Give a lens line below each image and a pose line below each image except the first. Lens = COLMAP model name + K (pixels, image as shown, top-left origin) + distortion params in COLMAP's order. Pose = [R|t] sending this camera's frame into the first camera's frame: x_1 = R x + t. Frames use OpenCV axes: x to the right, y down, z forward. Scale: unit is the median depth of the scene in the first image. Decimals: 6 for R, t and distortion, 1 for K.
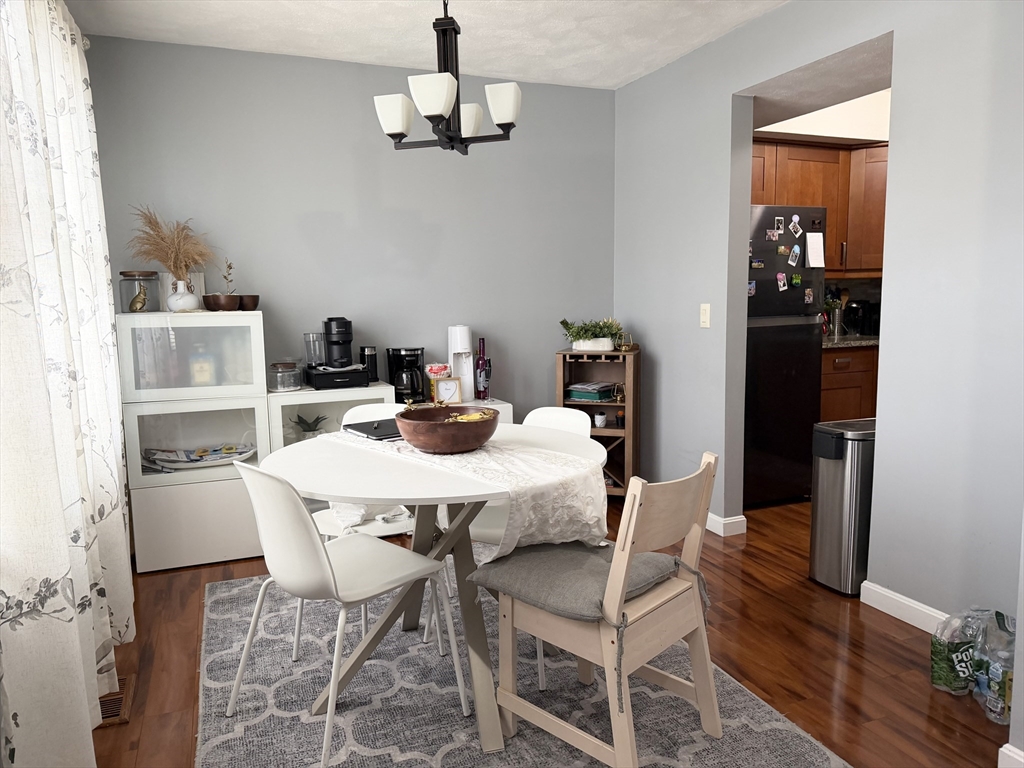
lens RADIAL K [[720.1, 0, 516.0], [0, 720.1, 388.2], [0, 0, 1]] dist [0.061657, -0.053446]
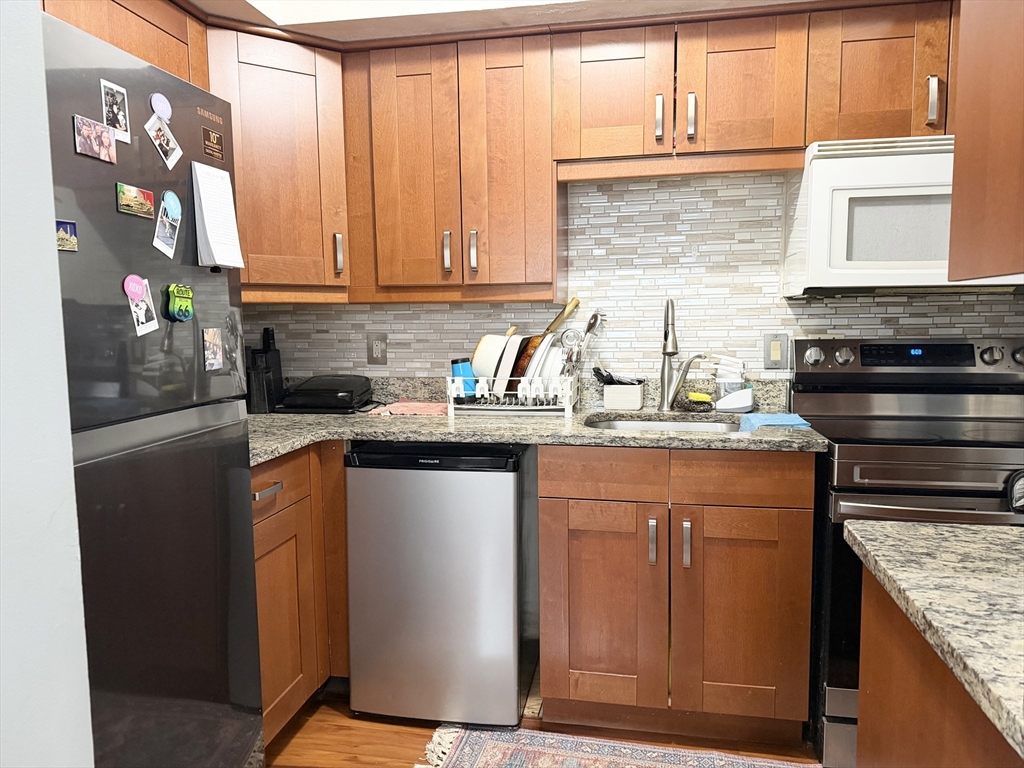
lens RADIAL K [[720.1, 0, 515.9], [0, 720.1, 381.0], [0, 0, 1]] dist [0.061657, -0.053446]
pose [[0.550926, -0.062798, 0.832188, 0.231339], [0.100840, 0.994868, 0.008316, -0.119285], [-0.828440, 0.079337, 0.554431, 0.824995]]
